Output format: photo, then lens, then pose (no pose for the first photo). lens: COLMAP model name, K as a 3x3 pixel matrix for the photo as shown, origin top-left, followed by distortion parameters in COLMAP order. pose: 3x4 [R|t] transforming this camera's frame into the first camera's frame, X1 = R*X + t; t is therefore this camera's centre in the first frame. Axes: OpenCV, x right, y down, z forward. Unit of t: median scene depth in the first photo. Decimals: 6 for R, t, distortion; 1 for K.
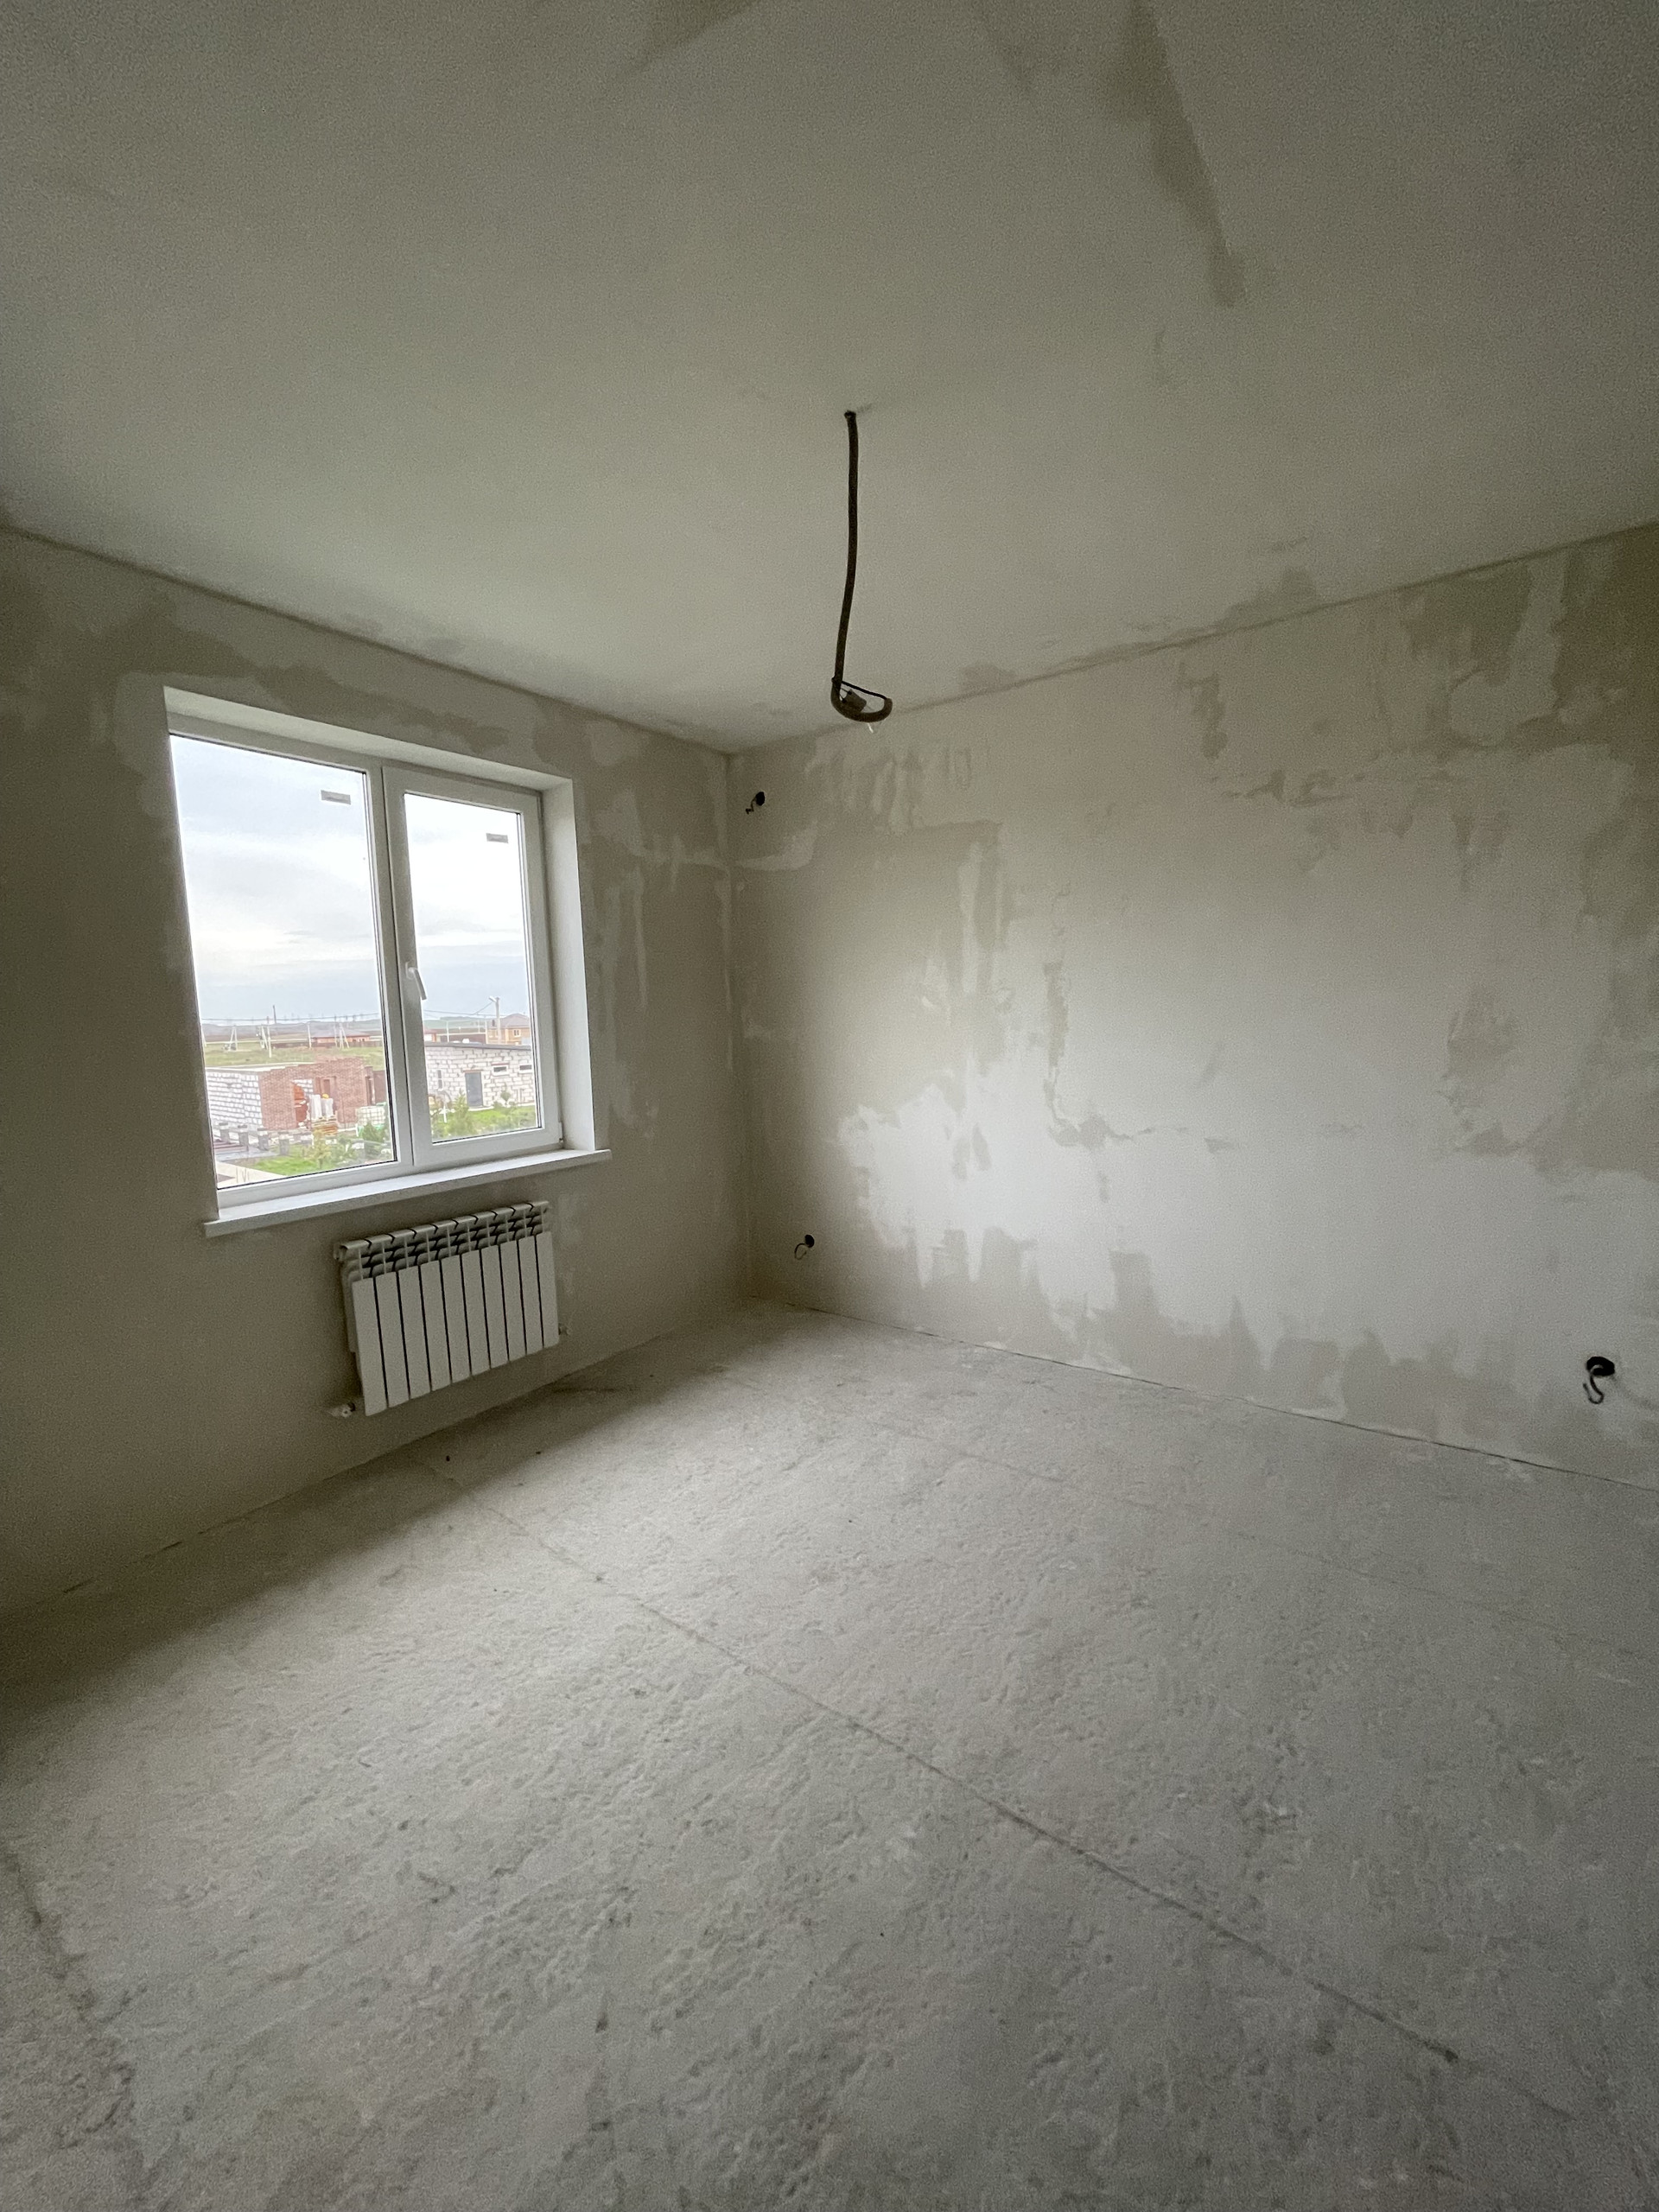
lens RADIAL K [[885.6, 0, 829.5], [0, 885.6, 1106.0], [0, 0, 1]] dist [-0.002606, -0.000742]
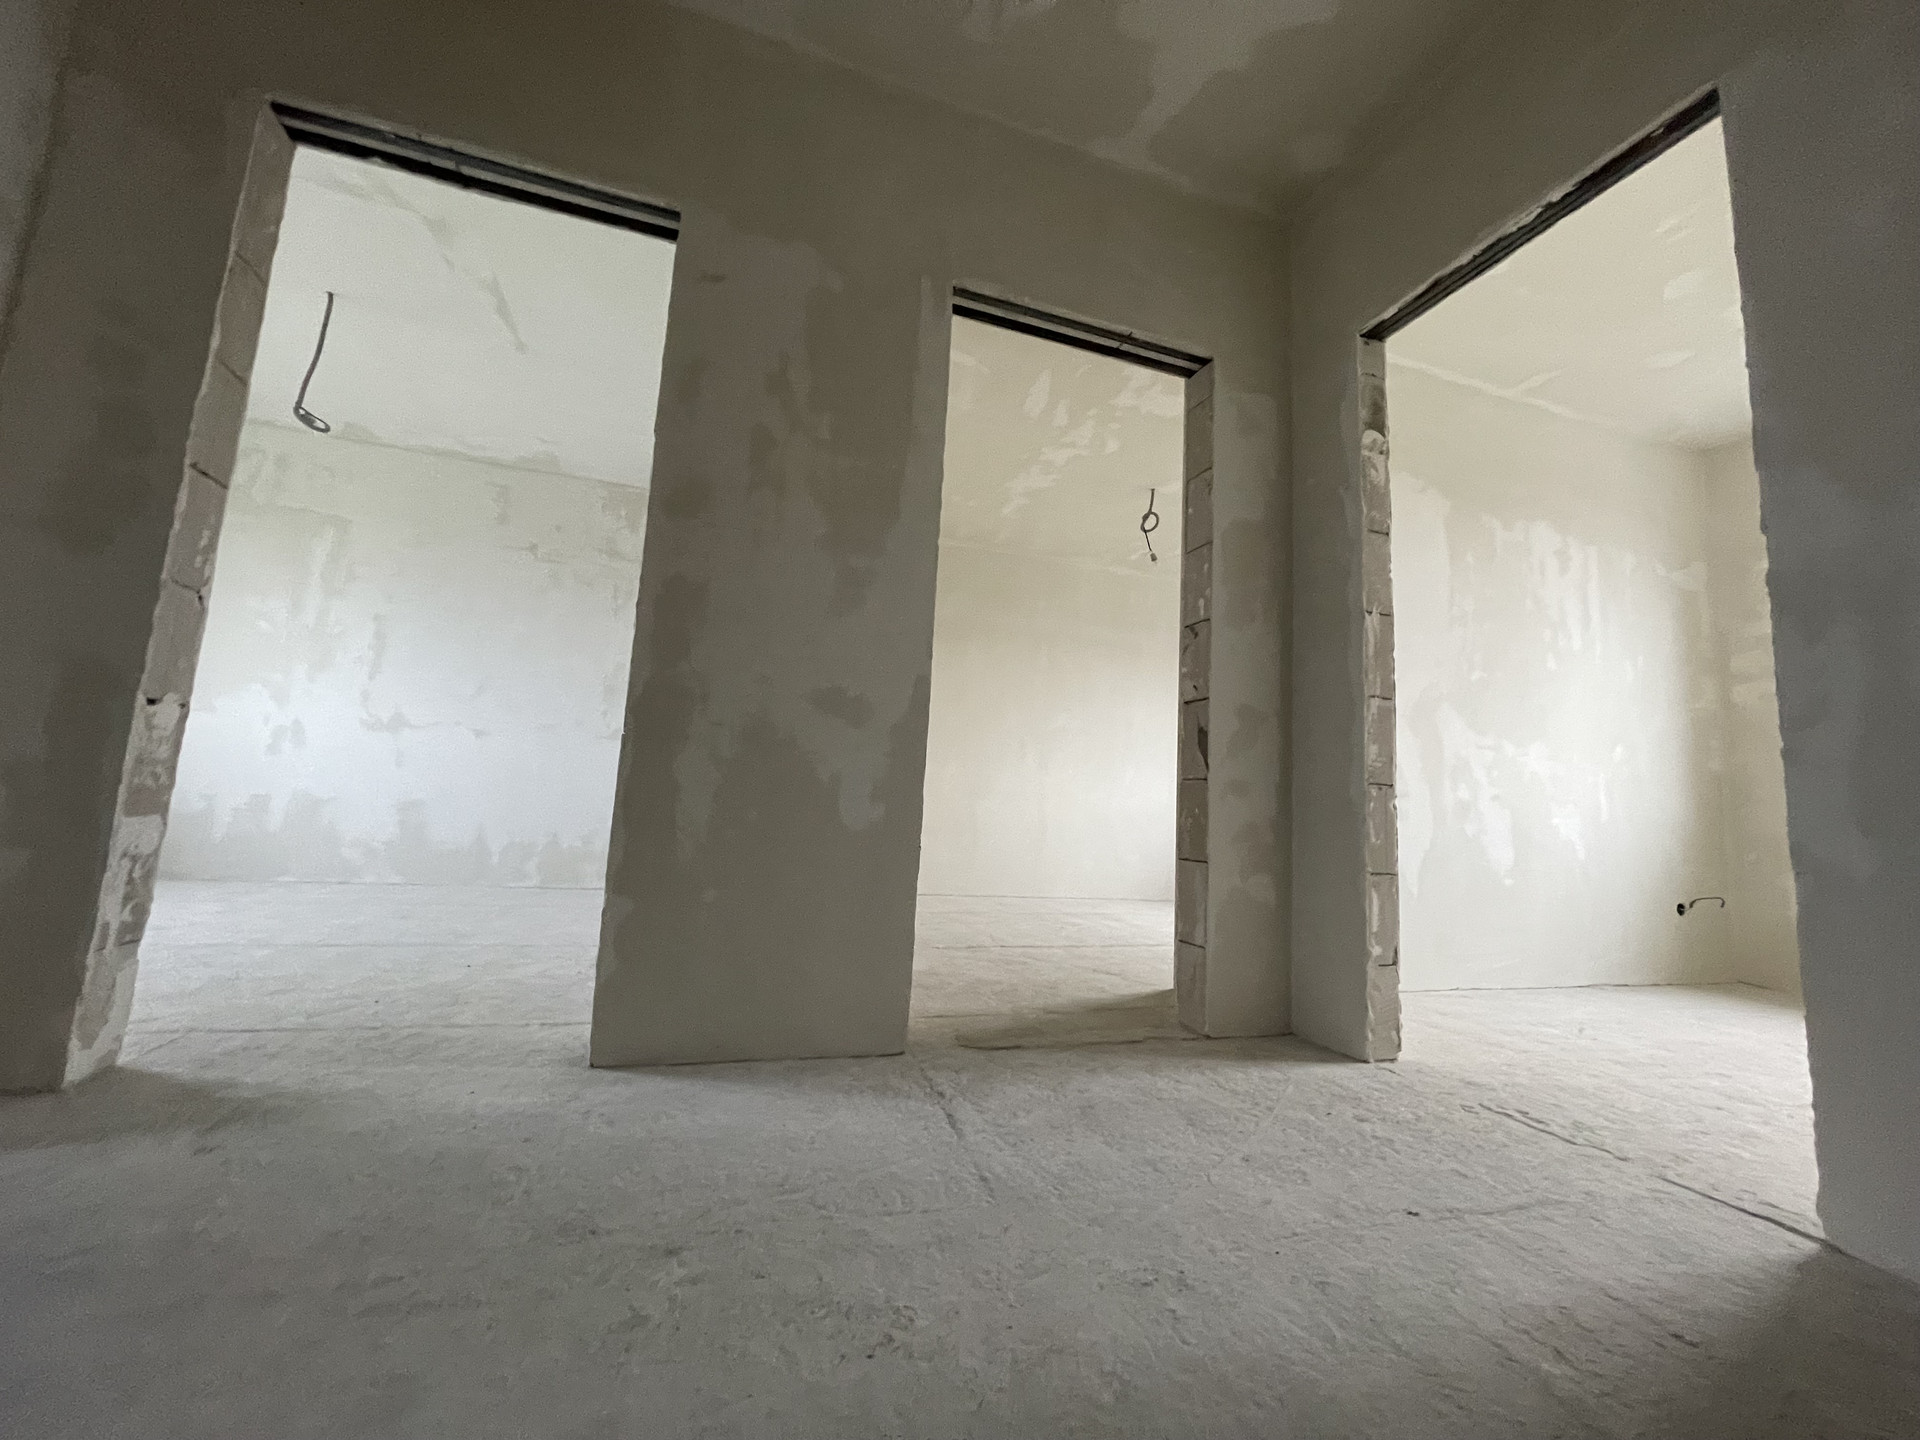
lens RADIAL K [[768.7, 0, 953.4], [0, 768.7, 709.2], [0, 0, 1]] dist [-0.002606, -0.000742]
pose [[0.587624, 0.167115, 0.791689, -0.196370], [0.009941, 0.976874, -0.213583, 0.296836], [-0.809073, 0.133376, 0.572373, -0.564003]]
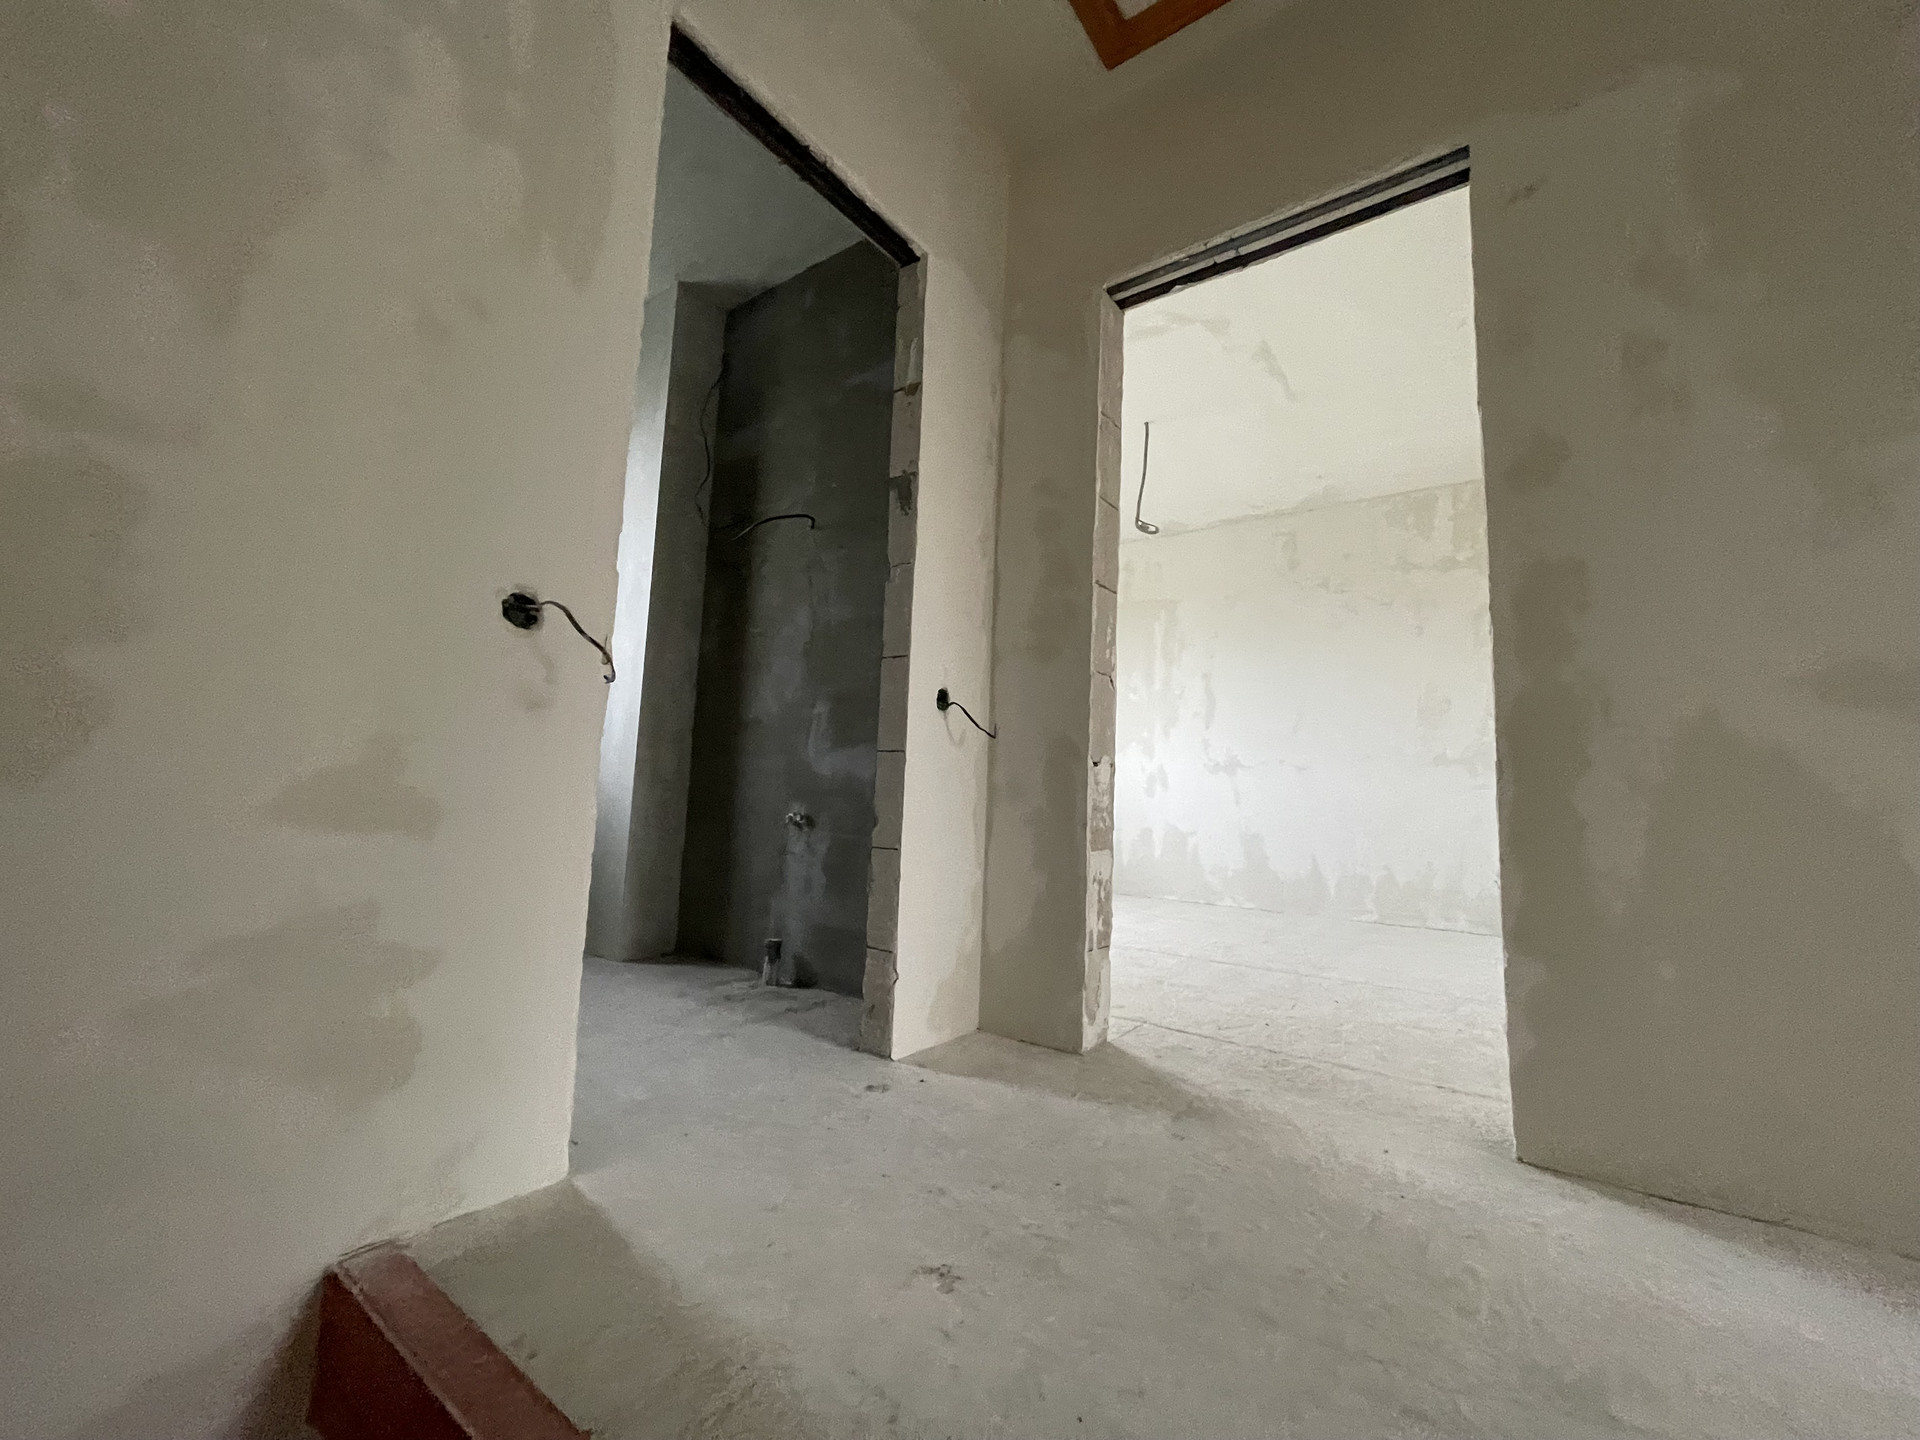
lens RADIAL K [[768.7, 0, 953.4], [0, 768.7, 709.2], [0, 0, 1]] dist [-0.002606, -0.000742]
pose [[0.997165, 0.068393, -0.031367, -0.211120], [-0.073609, 0.973107, -0.218277, 0.289652], [0.015594, 0.219967, 0.975383, -0.524386]]
